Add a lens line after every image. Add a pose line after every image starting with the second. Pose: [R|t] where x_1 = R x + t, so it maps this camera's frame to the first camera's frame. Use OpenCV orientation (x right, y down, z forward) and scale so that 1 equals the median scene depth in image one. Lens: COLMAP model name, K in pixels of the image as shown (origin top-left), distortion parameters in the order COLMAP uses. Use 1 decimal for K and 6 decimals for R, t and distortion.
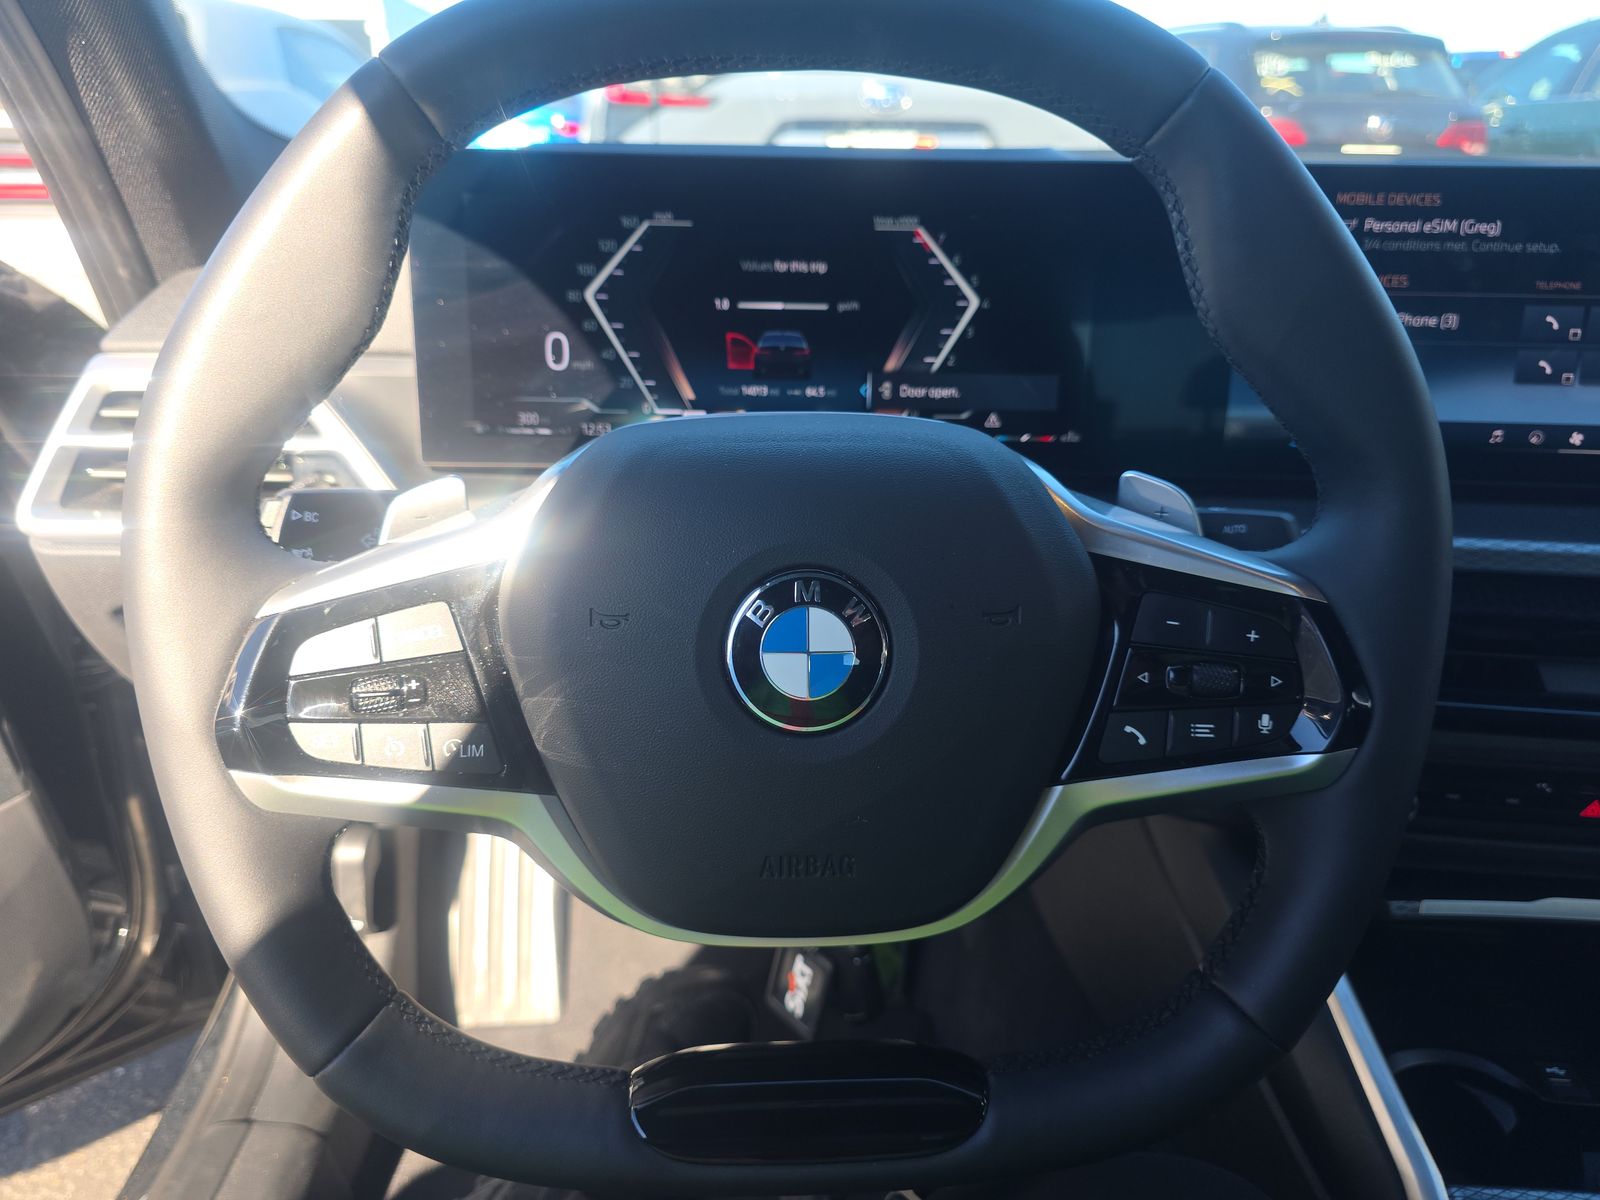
lens RADIAL K [[1175.2, 0, 805.2], [0, 1175.2, 604.6], [0, 0, 1]] dist [0.057191, -0.058854]
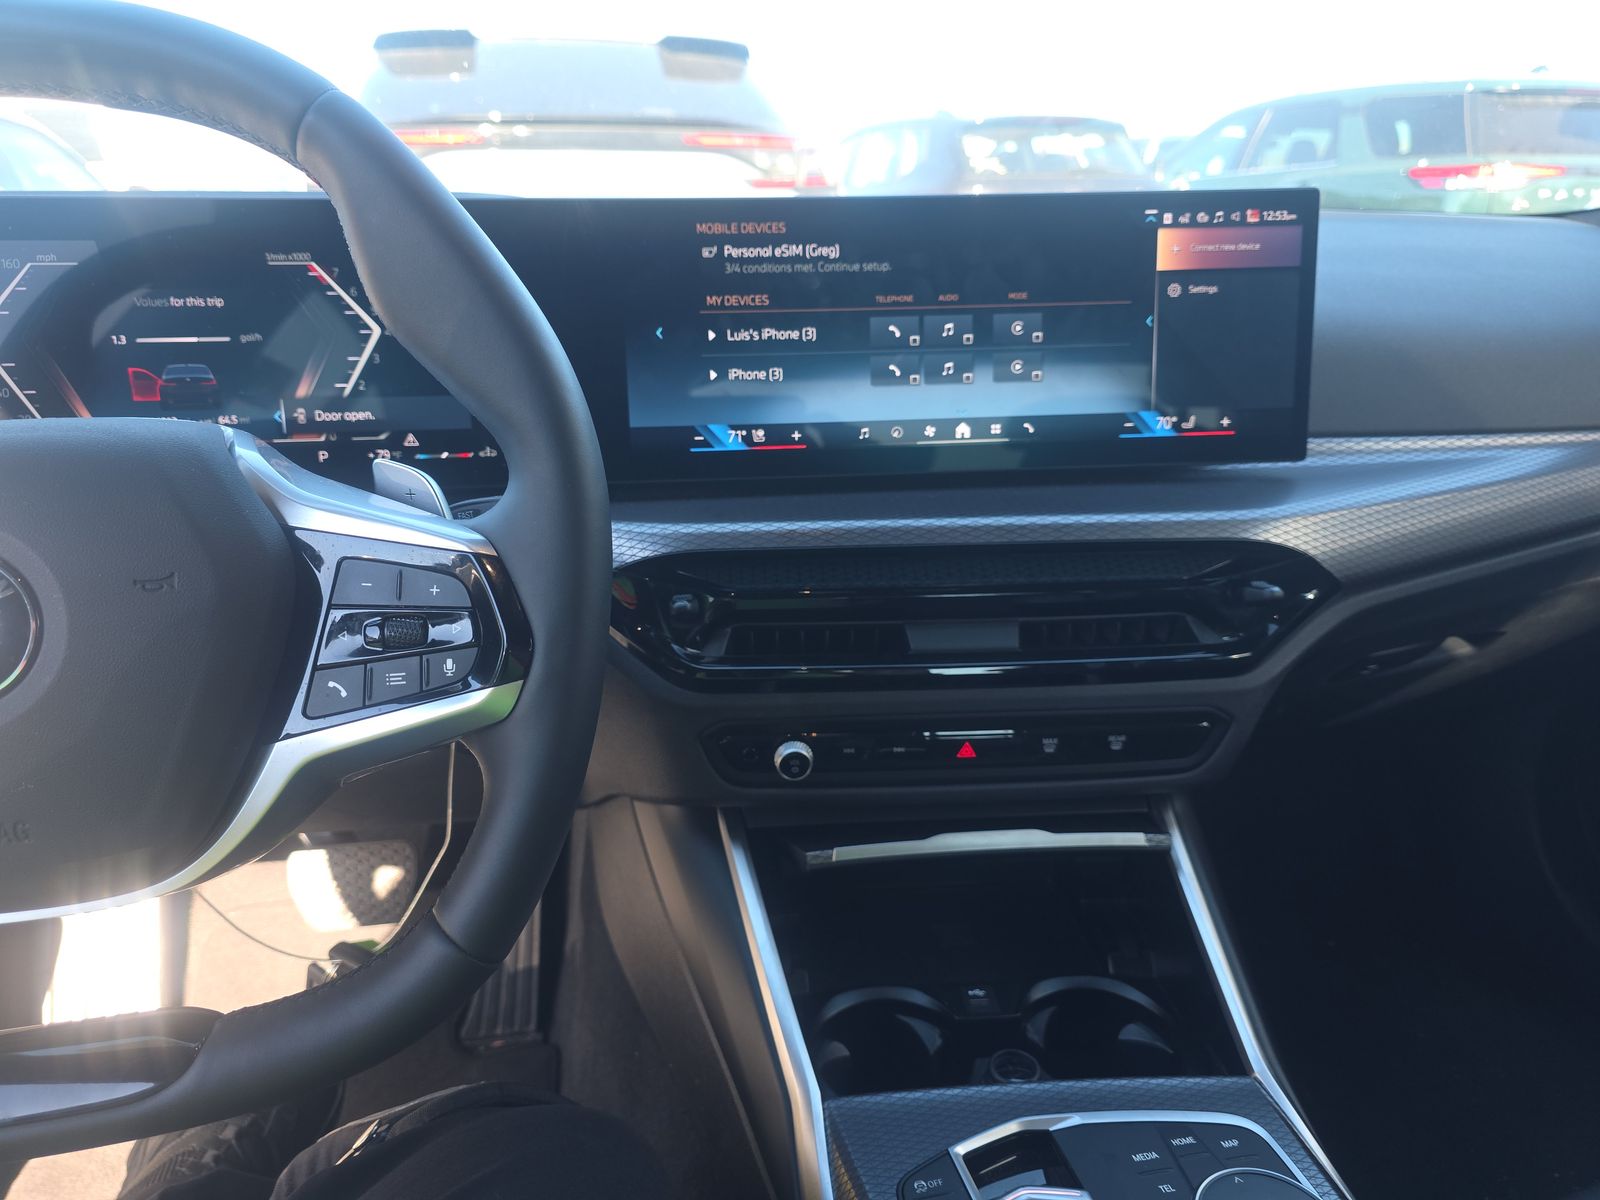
lens RADIAL K [[1153.5, 0, 770.9], [0, 1153.5, 620.1], [0, 0, 1]] dist [0.056382, -0.058597]
pose [[0.988145, -0.072977, 0.135072, 0.337491], [0.079243, 0.995987, -0.041604, 0.077913], [-0.131494, 0.051814, 0.989962, -0.075766]]
